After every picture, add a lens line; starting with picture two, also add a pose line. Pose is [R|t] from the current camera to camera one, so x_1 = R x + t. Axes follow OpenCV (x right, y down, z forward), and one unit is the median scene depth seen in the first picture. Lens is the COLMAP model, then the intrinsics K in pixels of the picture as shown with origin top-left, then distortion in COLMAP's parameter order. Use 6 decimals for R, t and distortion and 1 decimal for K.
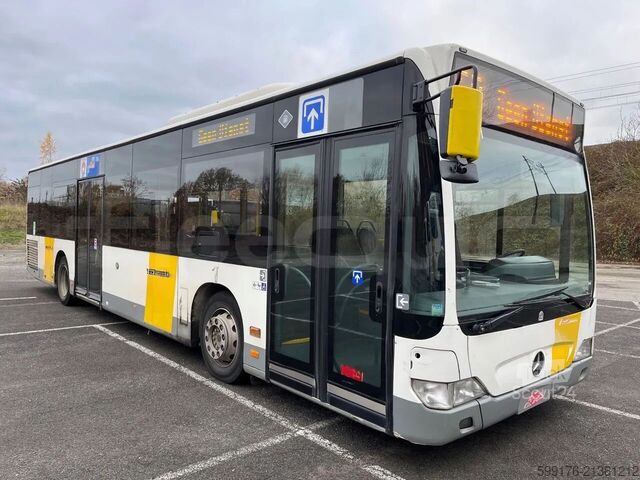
lens RADIAL K [[481.2, 0, 320.0], [0, 481.2, 240.0], [0, 0, 1]] dist [0.023082, 0.000468]
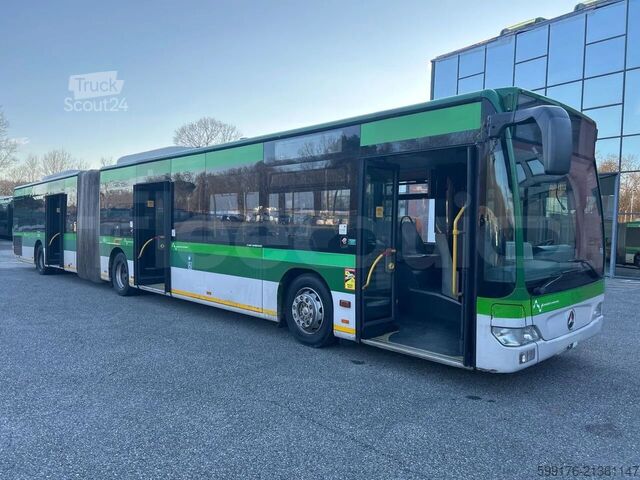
lens RADIAL K [[482.4, 0, 320.0], [0, 482.4, 240.0], [0, 0, 1]] dist [0.022062, 0.000612]
pose [[0.998744, -0.013812, 0.048156, -0.300129], [0.013701, 0.999903, 0.002645, 0.021693], [-0.048188, -0.001982, 0.998836, -0.306992]]
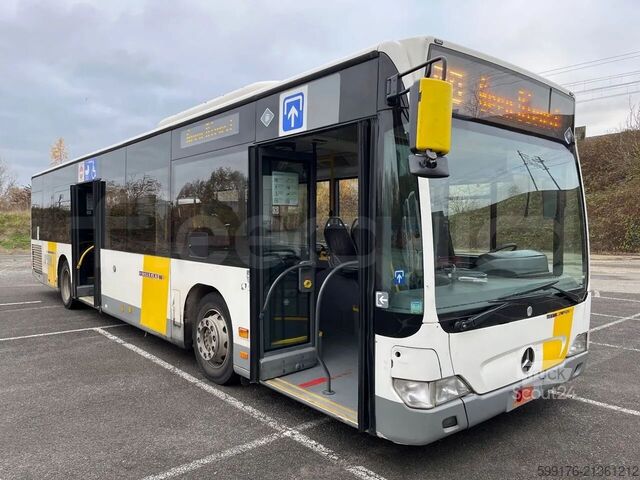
lens RADIAL K [[481.2, 0, 320.0], [0, 481.2, 240.0], [0, 0, 1]] dist [0.023082, 0.000468]
pose [[0.999452, -0.022957, -0.023840, 0.058307], [0.023060, 0.999726, 0.004077, -0.000927], [0.023739, -0.004624, 0.999707, 0.011768]]
